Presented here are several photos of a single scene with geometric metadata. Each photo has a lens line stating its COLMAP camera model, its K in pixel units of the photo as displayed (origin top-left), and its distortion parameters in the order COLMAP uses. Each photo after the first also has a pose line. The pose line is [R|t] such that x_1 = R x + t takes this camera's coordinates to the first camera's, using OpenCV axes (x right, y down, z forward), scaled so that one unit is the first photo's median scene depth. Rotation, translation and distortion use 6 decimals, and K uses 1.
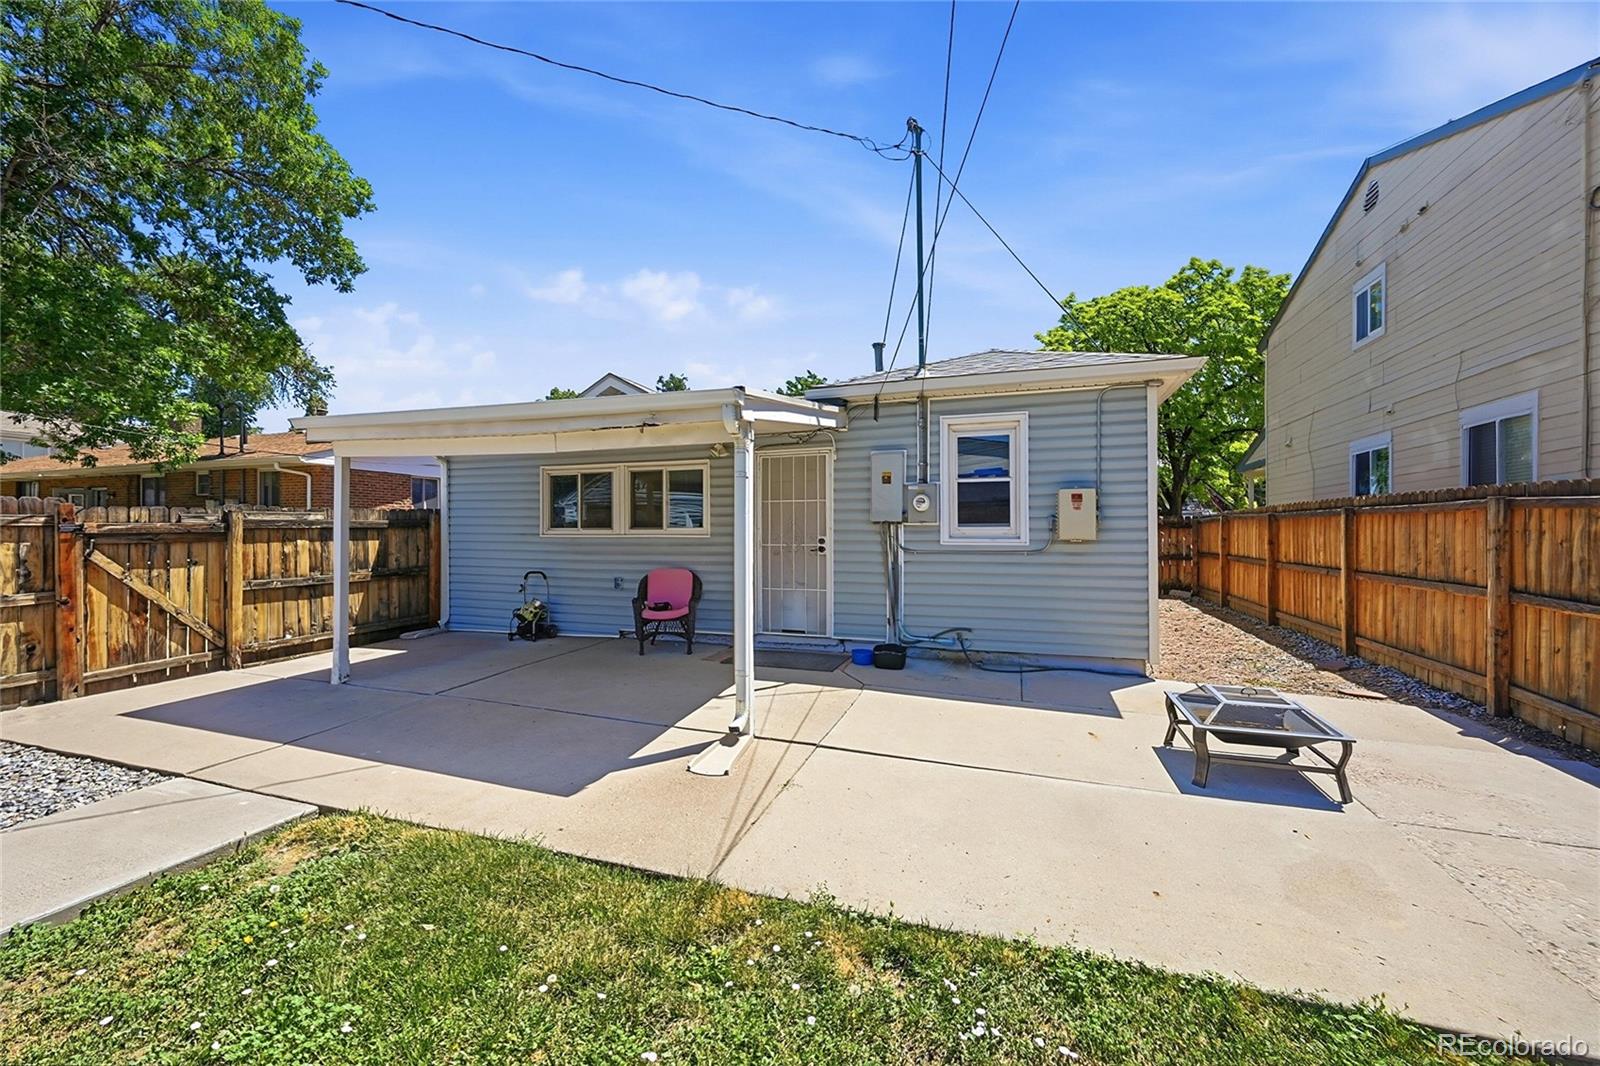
lens RADIAL K [[639.1, 0, 798.3], [0, 639.1, 534.6], [0, 0, 1]] dist [0.001682, -0.000163]
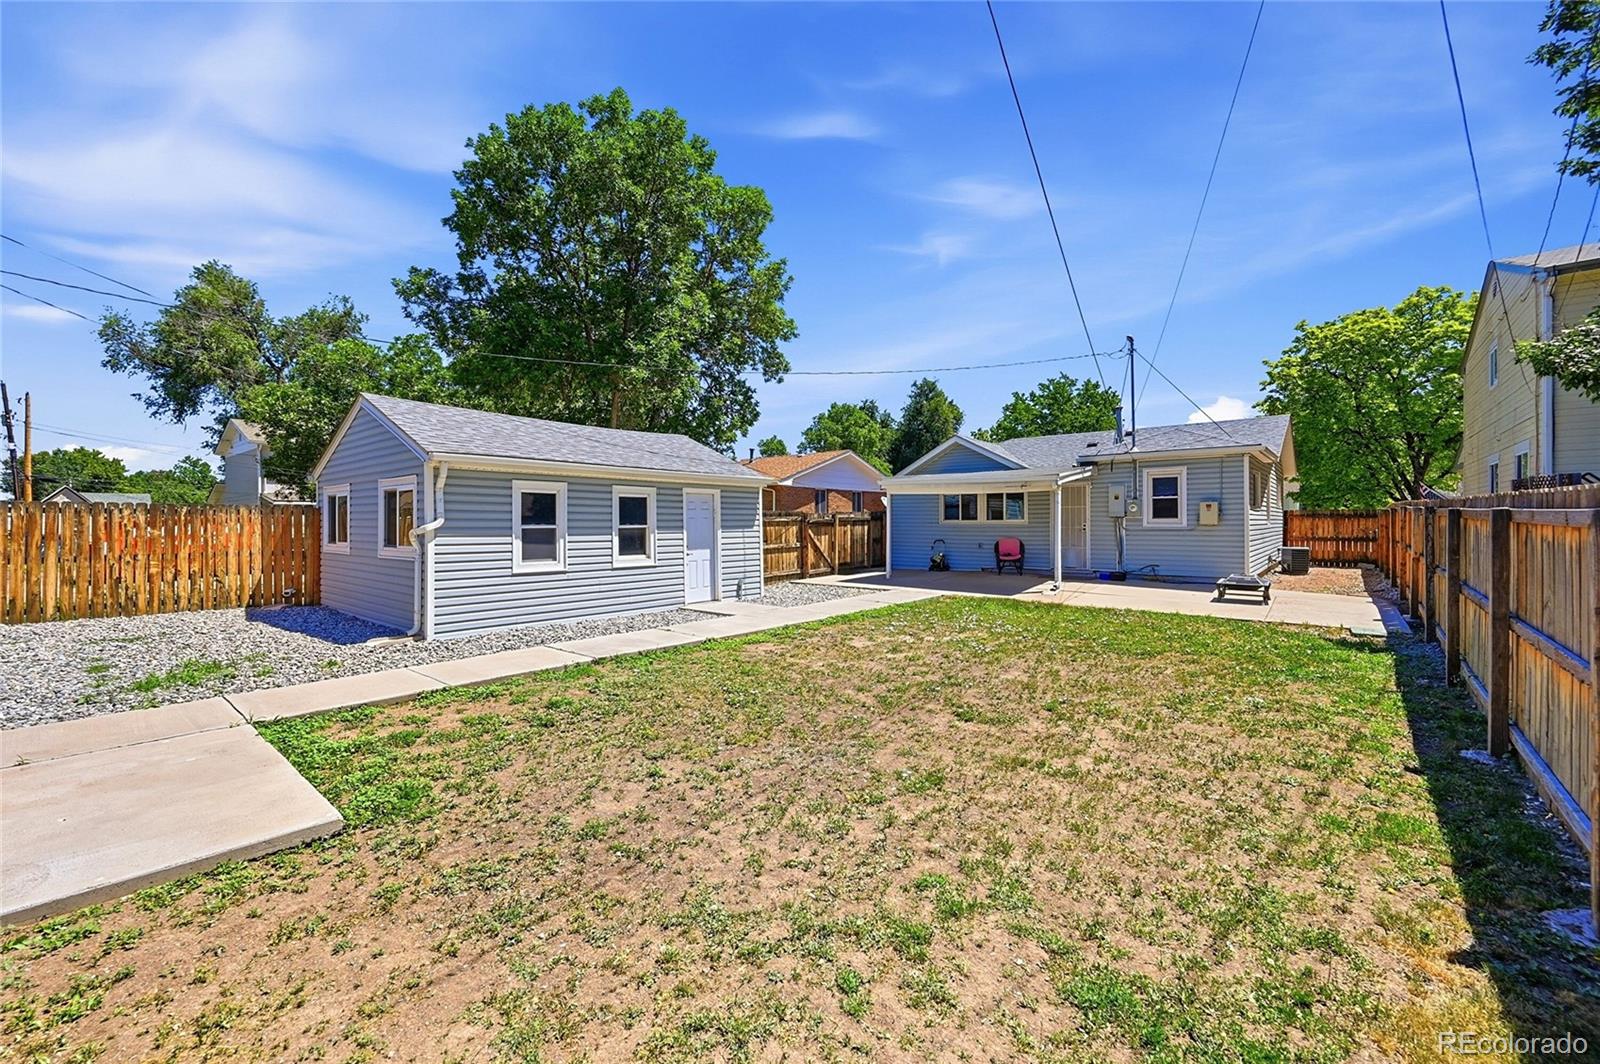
lens RADIAL K [[639.1, 0, 808.3], [0, 639.1, 521.8], [0, 0, 1]] dist [0.001682, -0.000163]
pose [[0.939388, -0.002505, -0.342848, -0.104819], [0.001856, 0.999996, -0.002222, 0.000247], [0.342852, 0.001451, 0.939388, -1.443028]]
